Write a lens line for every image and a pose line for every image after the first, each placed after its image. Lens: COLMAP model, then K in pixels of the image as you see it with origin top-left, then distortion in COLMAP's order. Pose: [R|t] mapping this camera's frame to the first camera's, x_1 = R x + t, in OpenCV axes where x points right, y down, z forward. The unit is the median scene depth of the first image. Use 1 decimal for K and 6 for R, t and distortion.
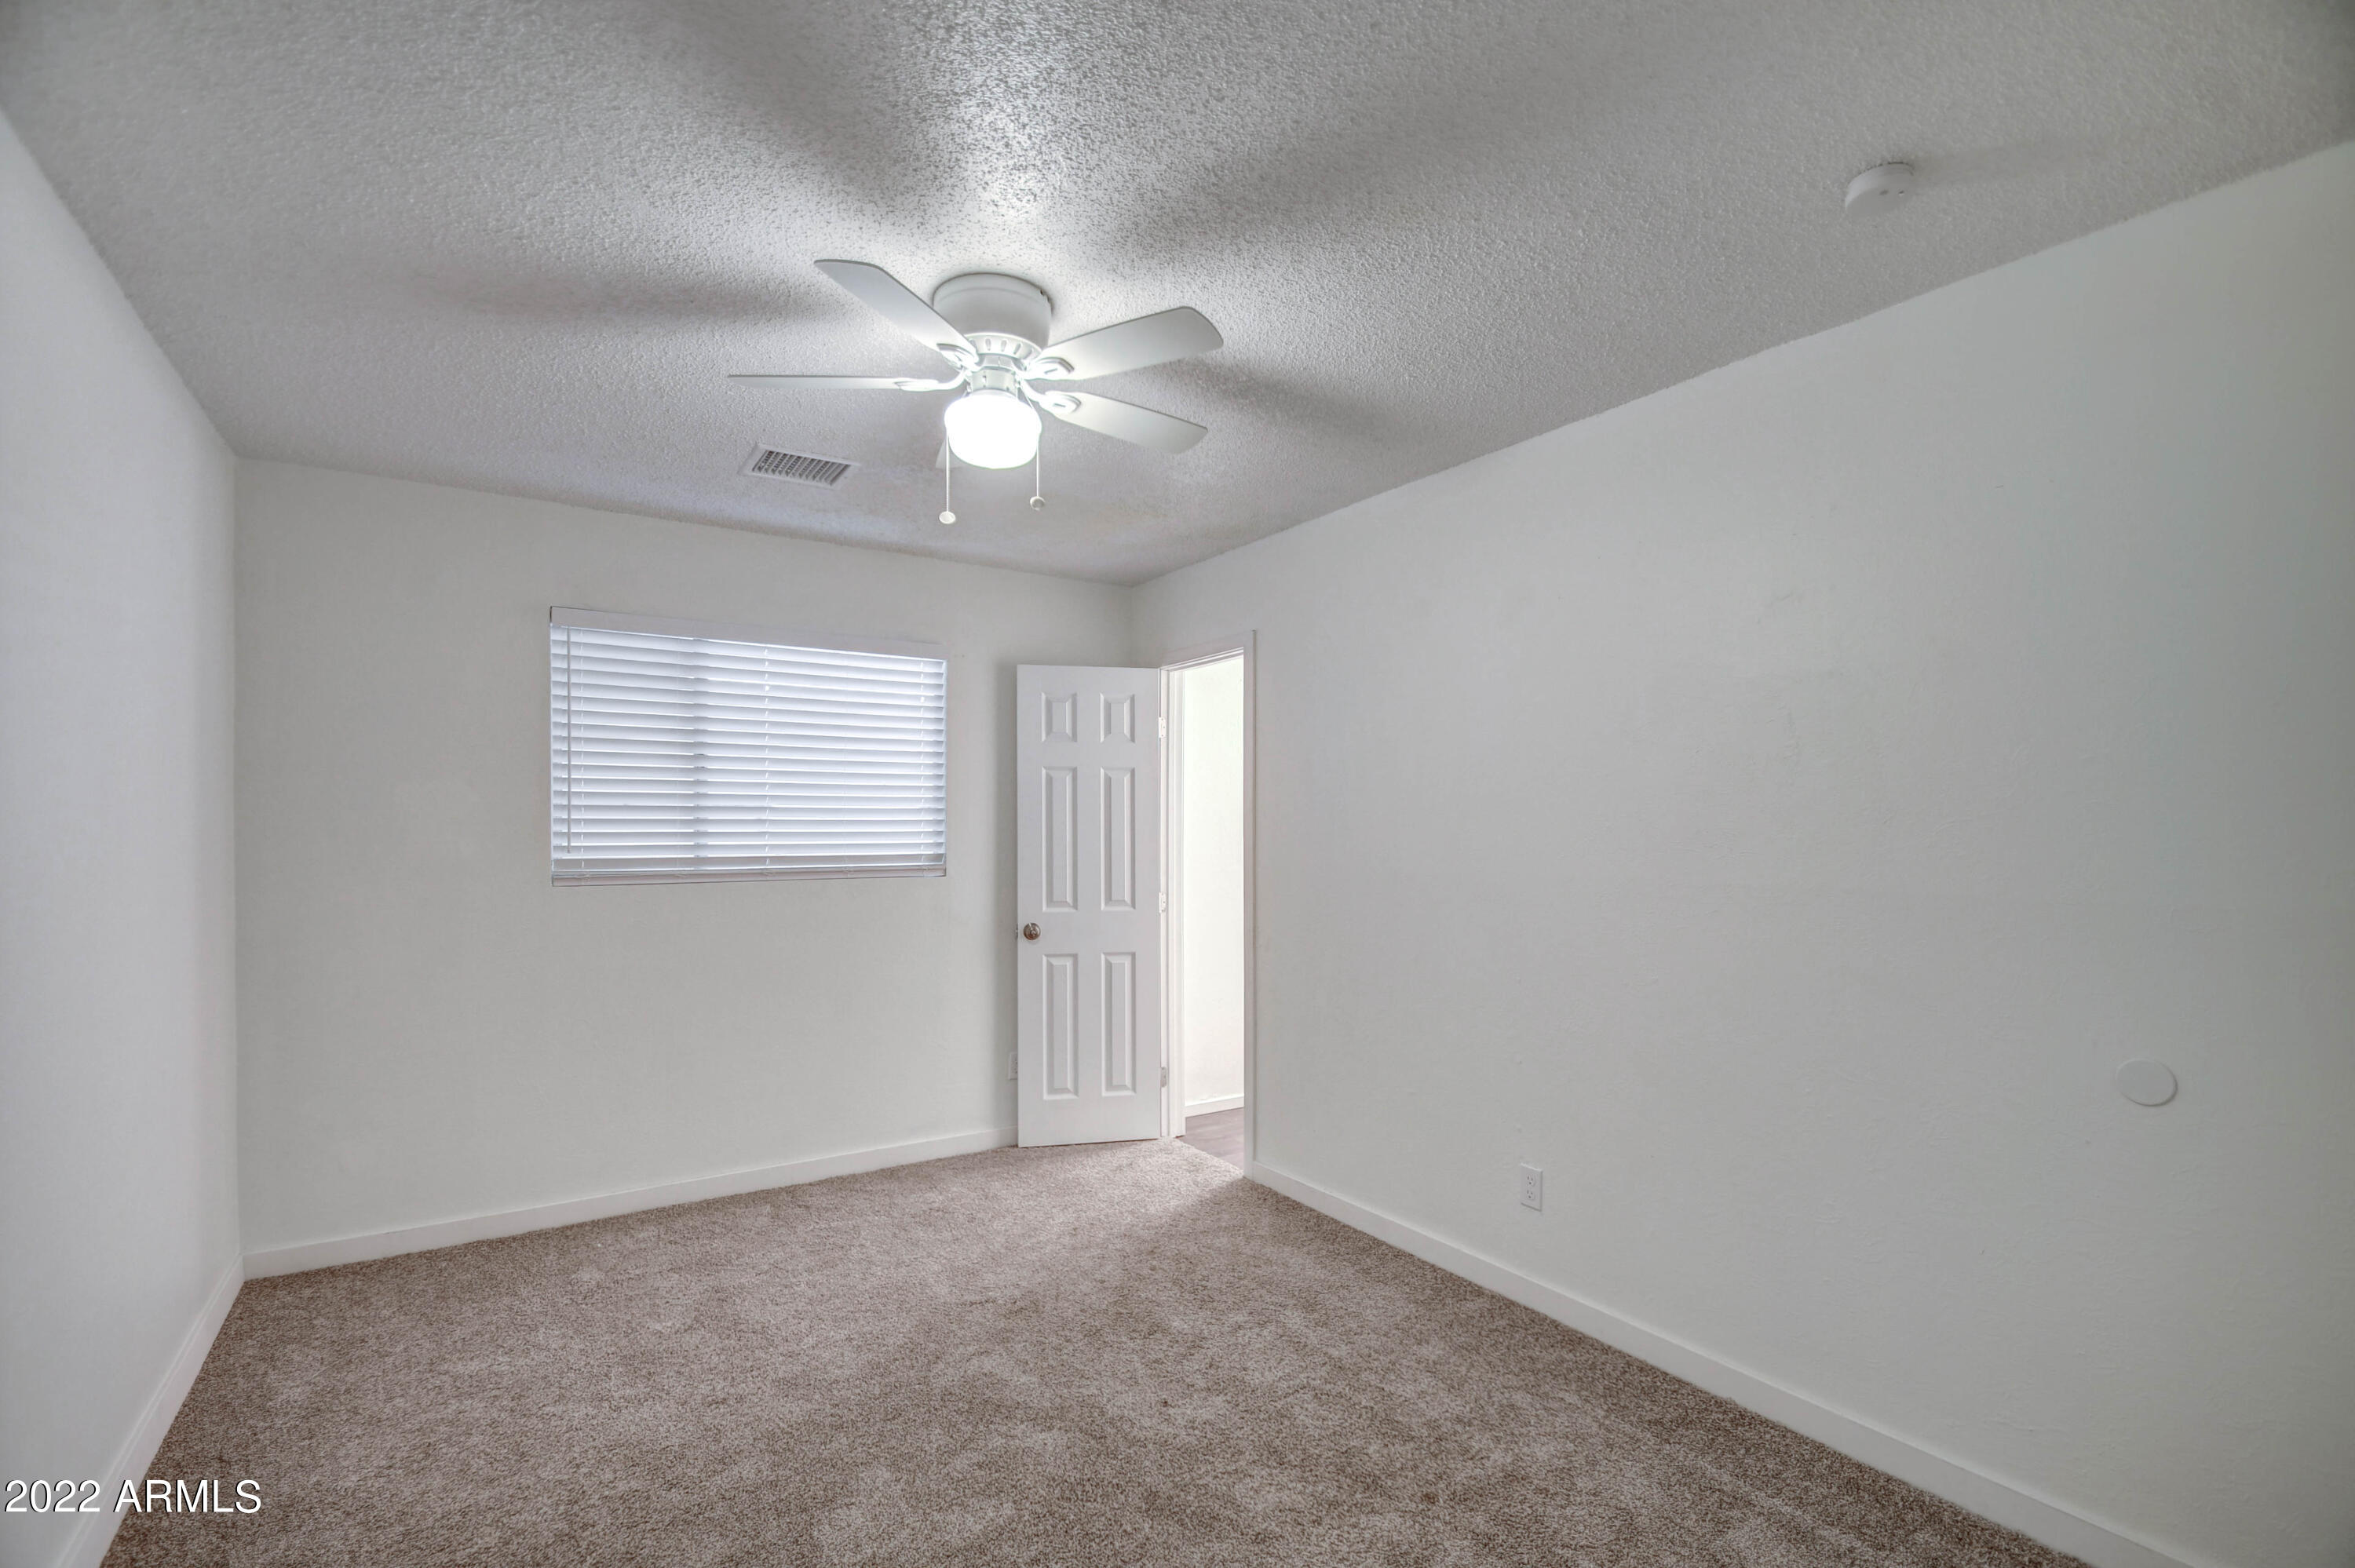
lens RADIAL K [[1038.2, 0, 1157.6], [0, 1038.2, 819.5], [0, 0, 1]] dist [0.012229, -0.014078]
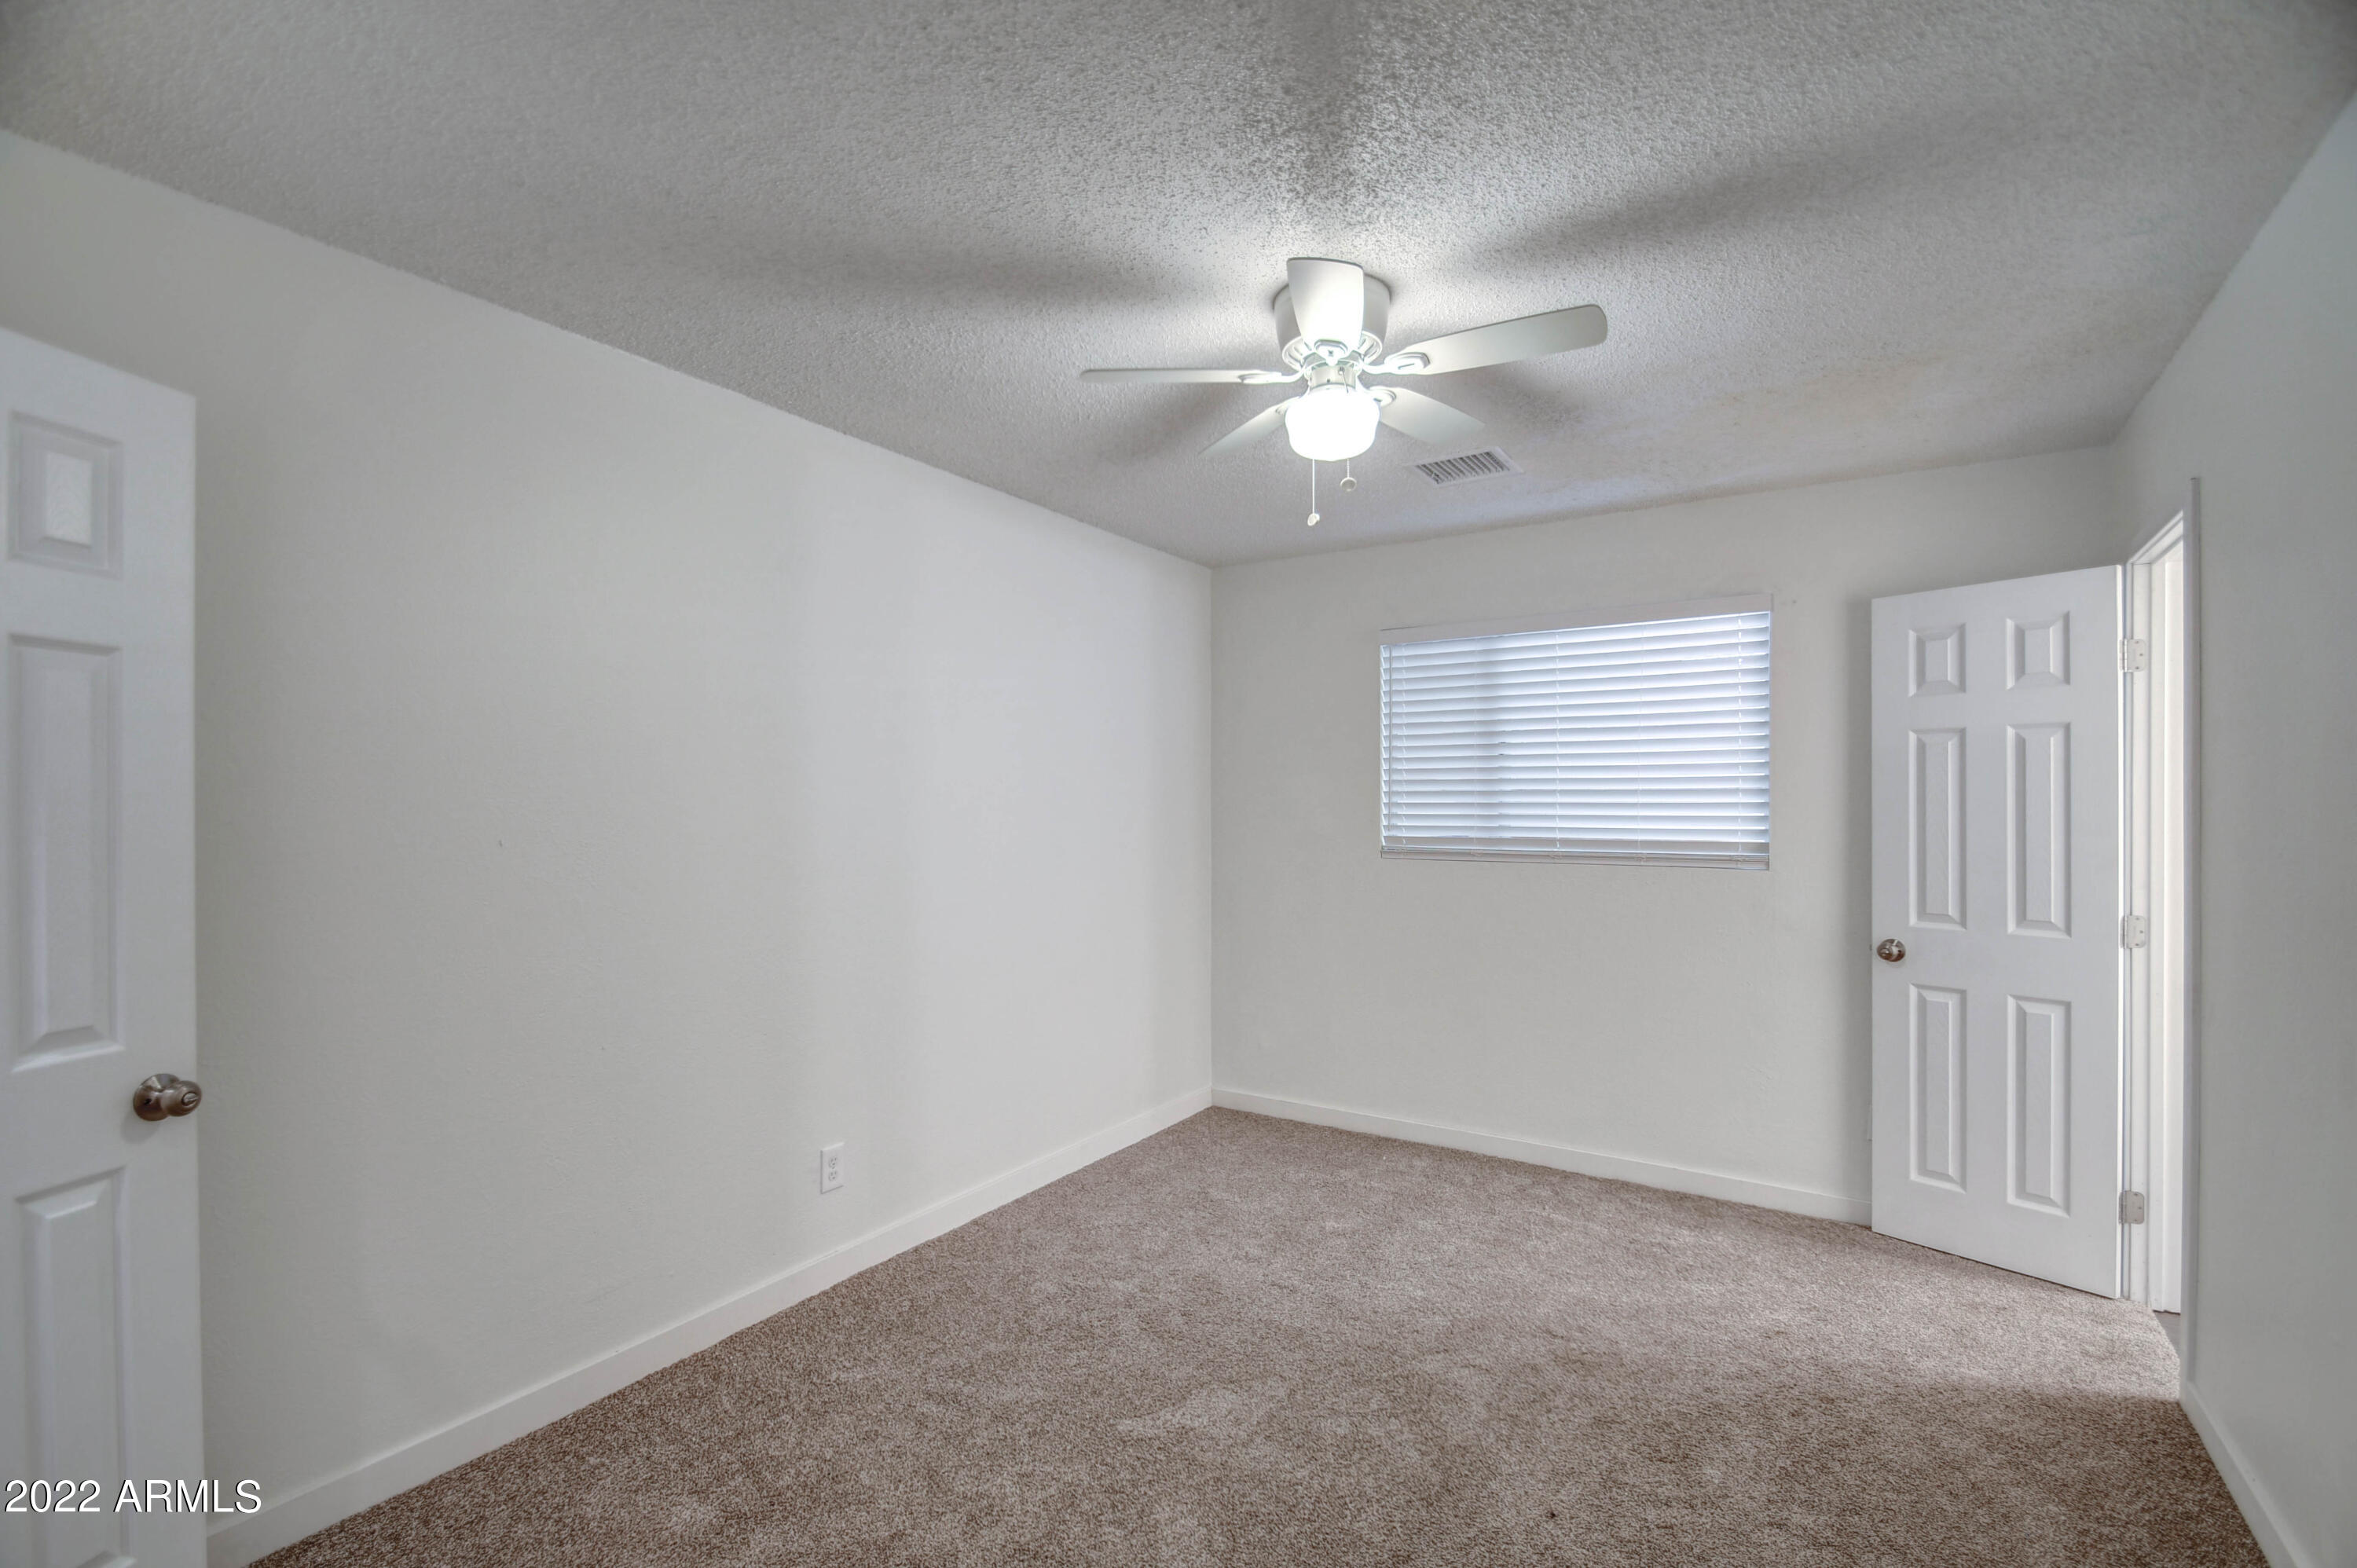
lens RADIAL K [[1039.2, 0, 1172.3], [0, 1039.2, 796.2], [0, 0, 1]] dist [0.012229, -0.014078]
pose [[0.417085, -0.009308, -0.908820, 0.357580], [0.004387, 0.999957, -0.008228, 0.000270], [0.908857, -0.000556, 0.417108, 0.218107]]
